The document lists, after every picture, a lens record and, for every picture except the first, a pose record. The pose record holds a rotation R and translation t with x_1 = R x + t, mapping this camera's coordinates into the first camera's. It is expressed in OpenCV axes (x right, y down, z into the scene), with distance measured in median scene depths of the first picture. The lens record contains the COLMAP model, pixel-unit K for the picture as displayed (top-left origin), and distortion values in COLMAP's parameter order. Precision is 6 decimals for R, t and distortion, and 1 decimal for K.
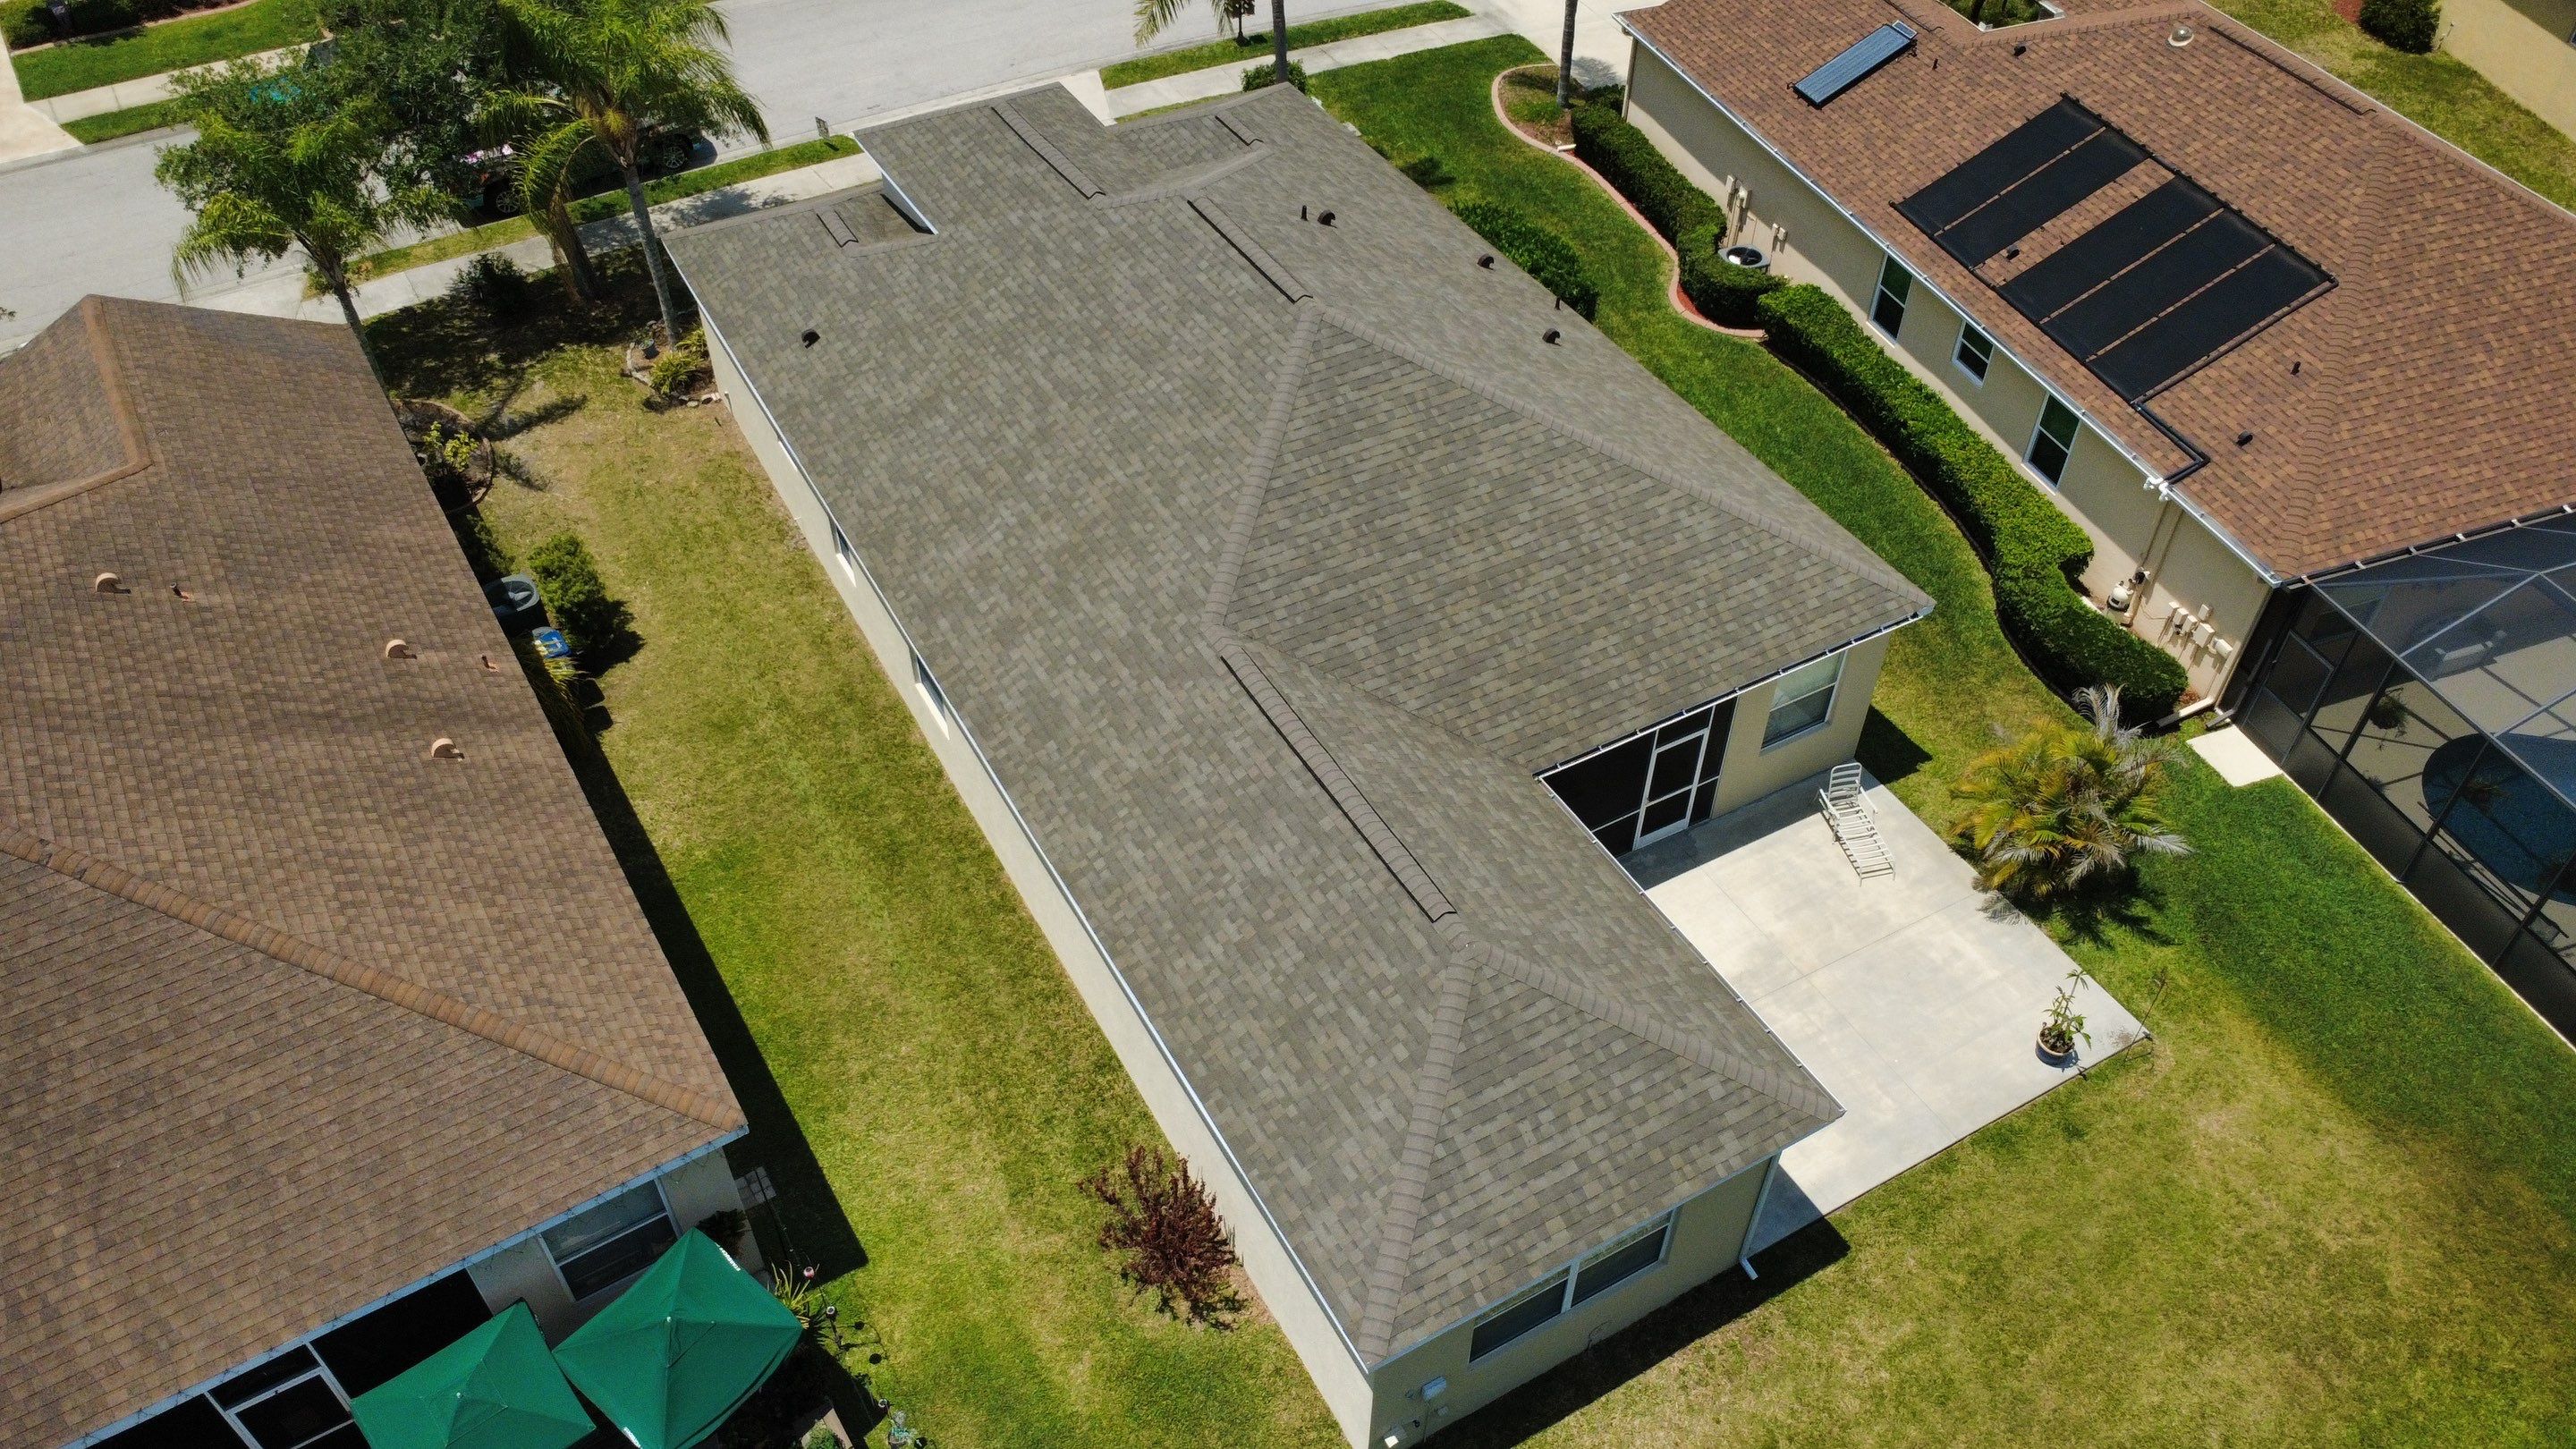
lens RADIAL K [[1874.8, 0, 1283.5], [0, 1874.8, 720.0], [0, 0, 1]] dist [-0.000658, 0.002752]
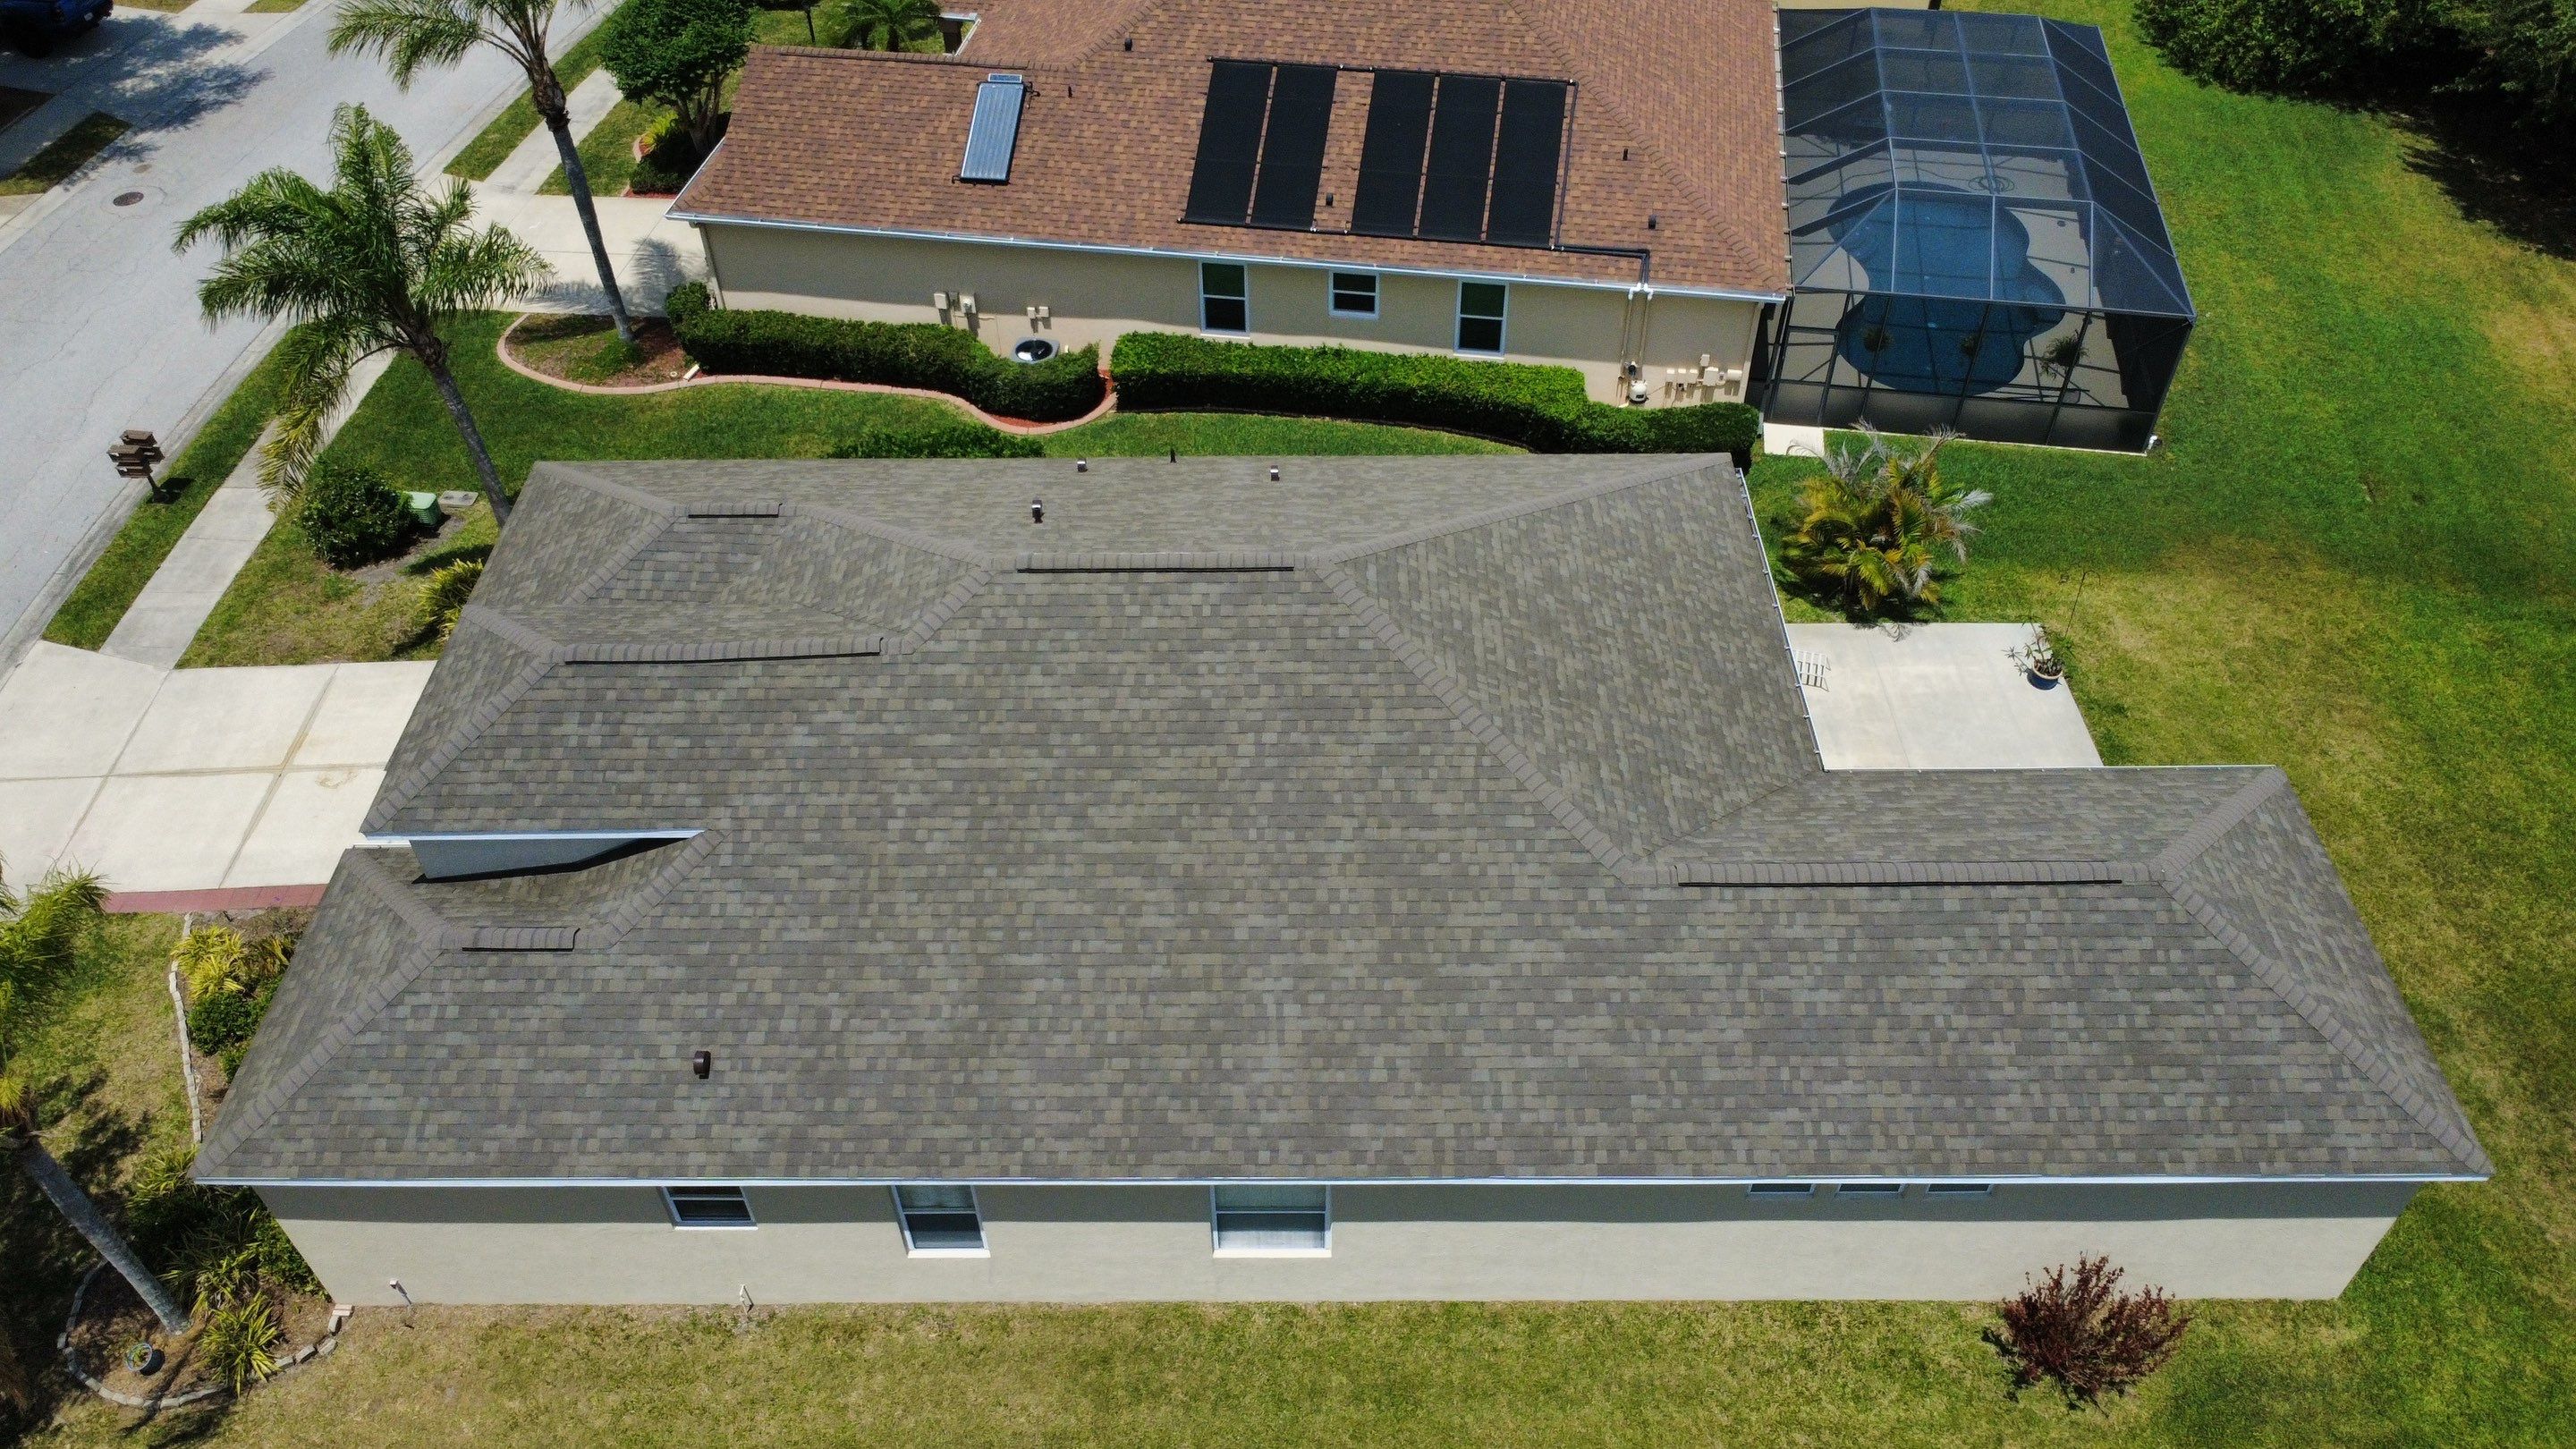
lens RADIAL K [[1874.8, 0, 1284.0], [0, 1874.8, 719.9], [0, 0, 1]] dist [-0.000658, 0.002752]
pose [[0.491895, -0.612952, 0.618327, -0.541529], [0.614270, 0.747622, 0.252455, -0.372593], [-0.617018, 0.255638, 0.744270, 0.368443]]
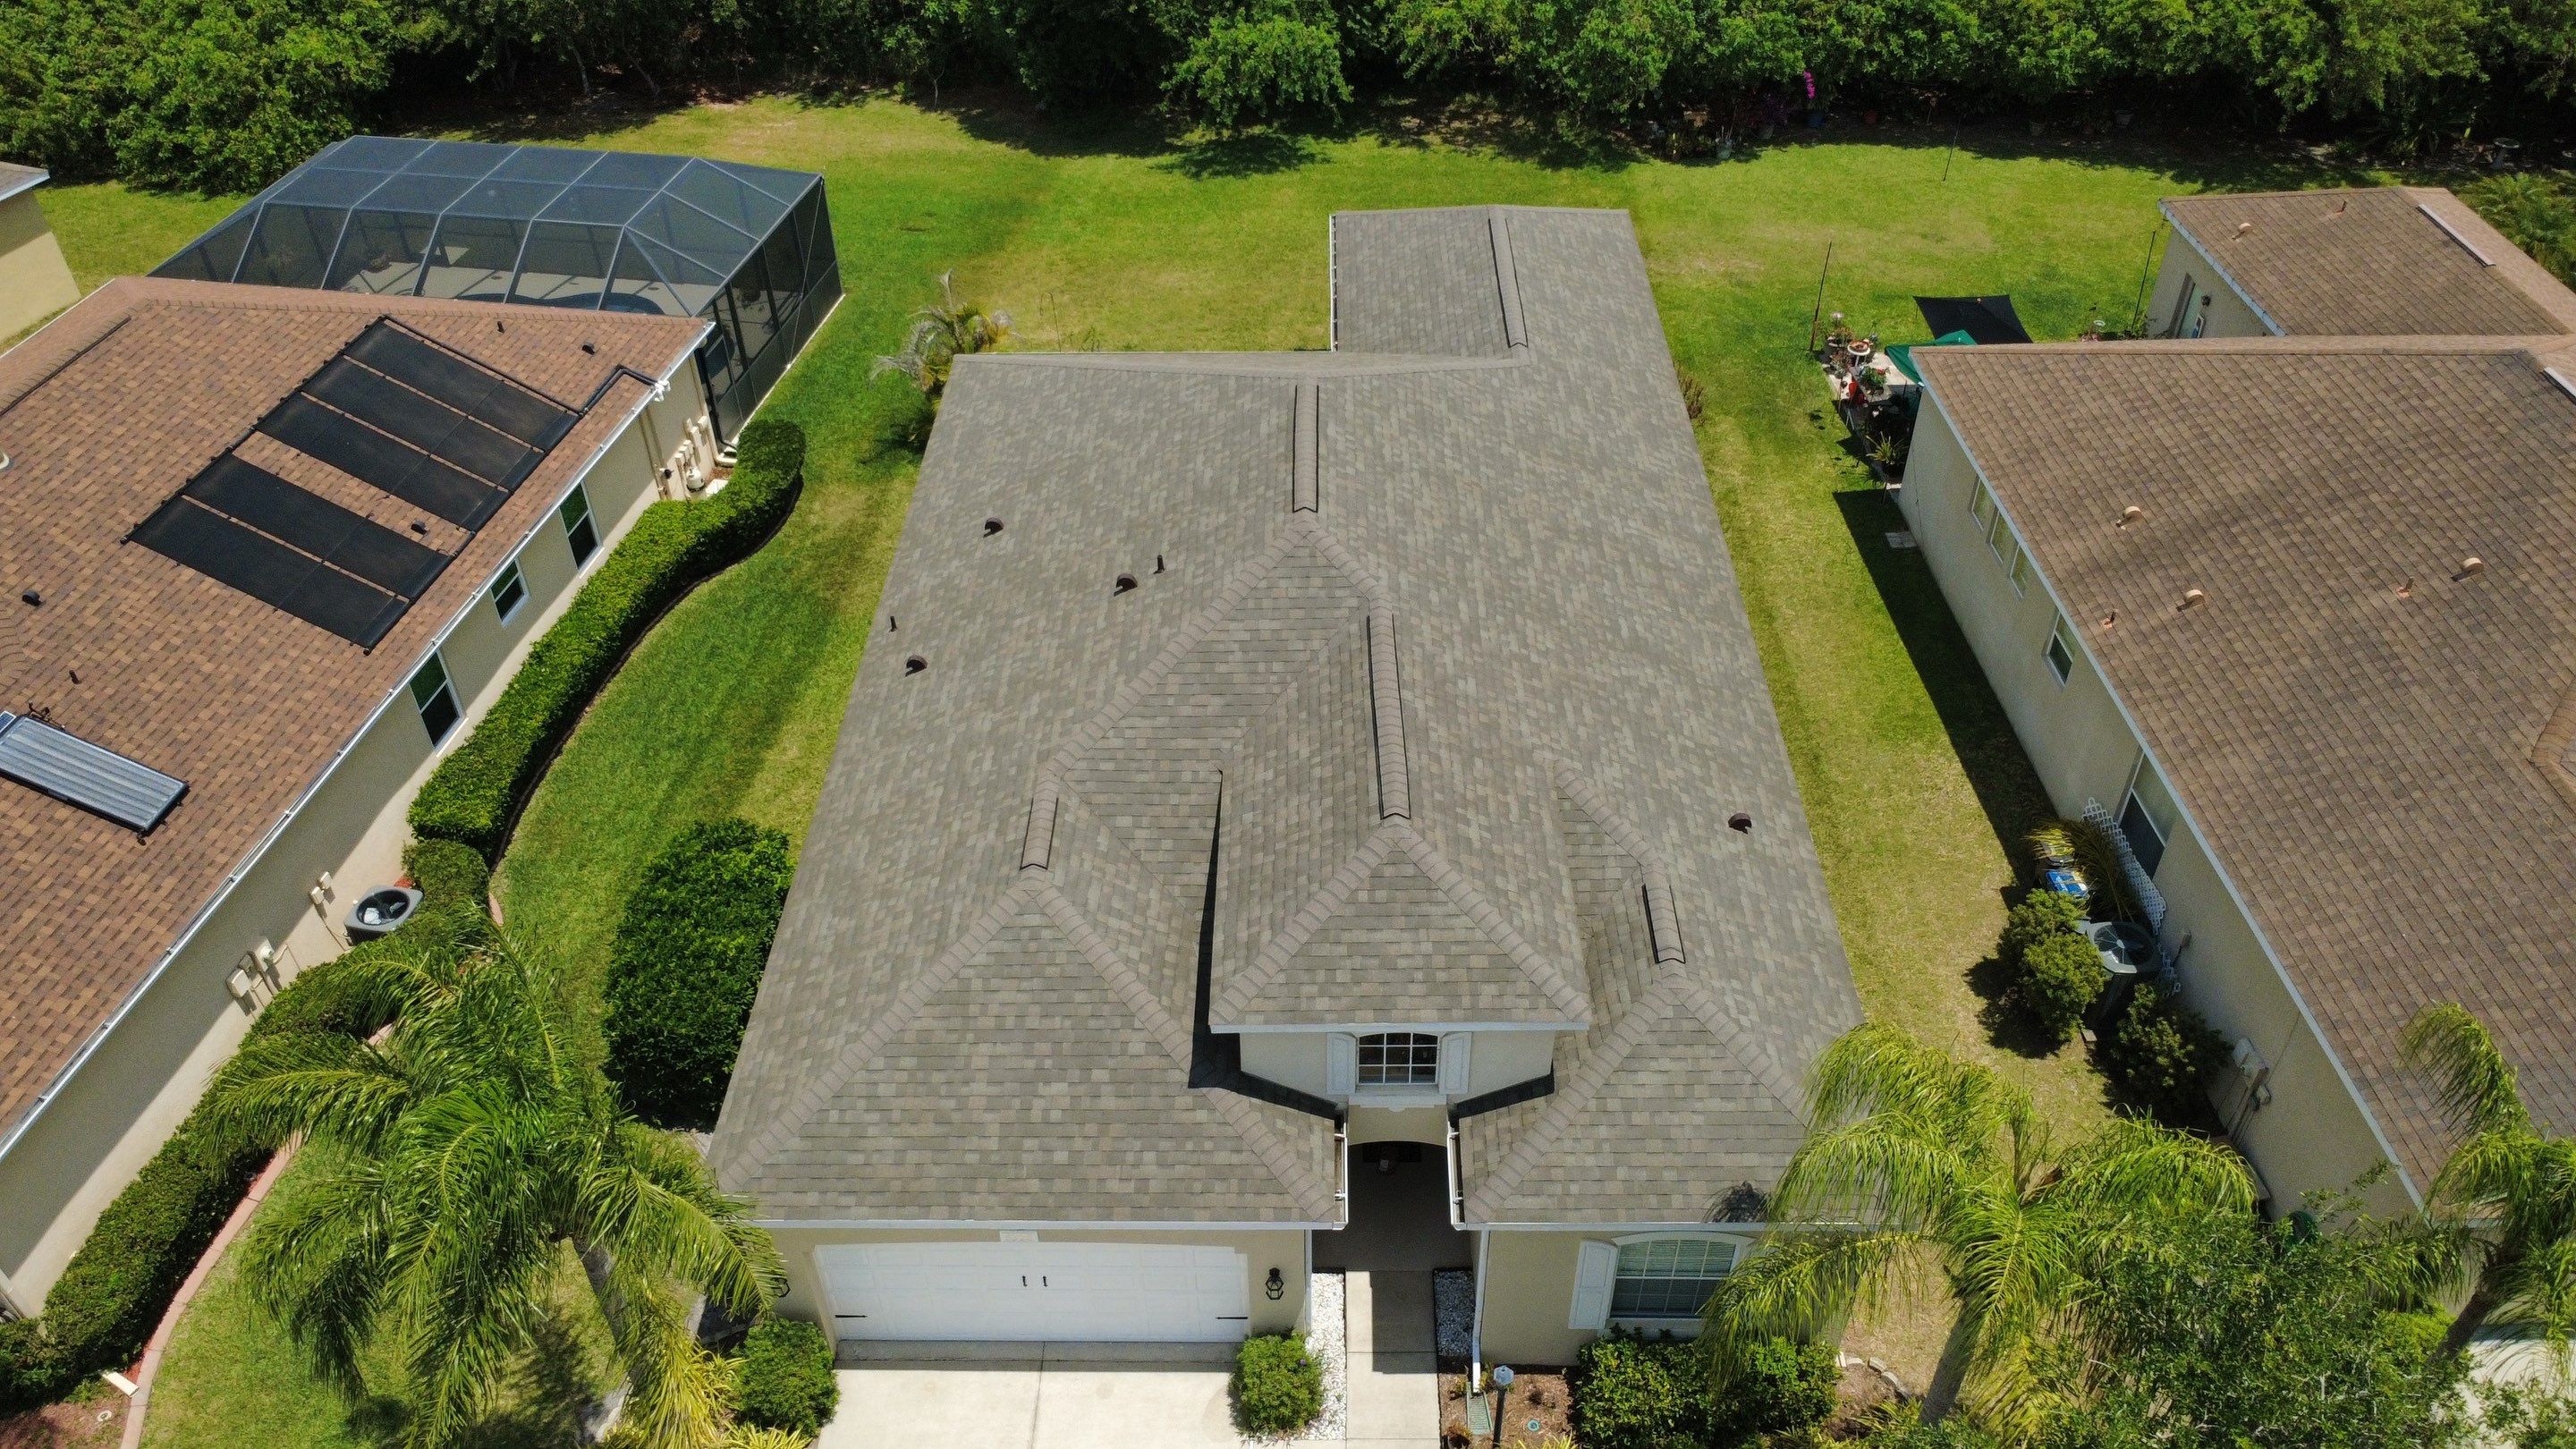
lens RADIAL K [[1874.8, 0, 1285.9], [0, 1874.8, 719.6], [0, 0, 1]] dist [-0.000658, 0.002752]
pose [[-0.865239, -0.314246, 0.390654, -0.417230], [0.354679, 0.167059, 0.919942, -1.089890], [-0.354351, 0.934527, -0.033090, 1.158508]]
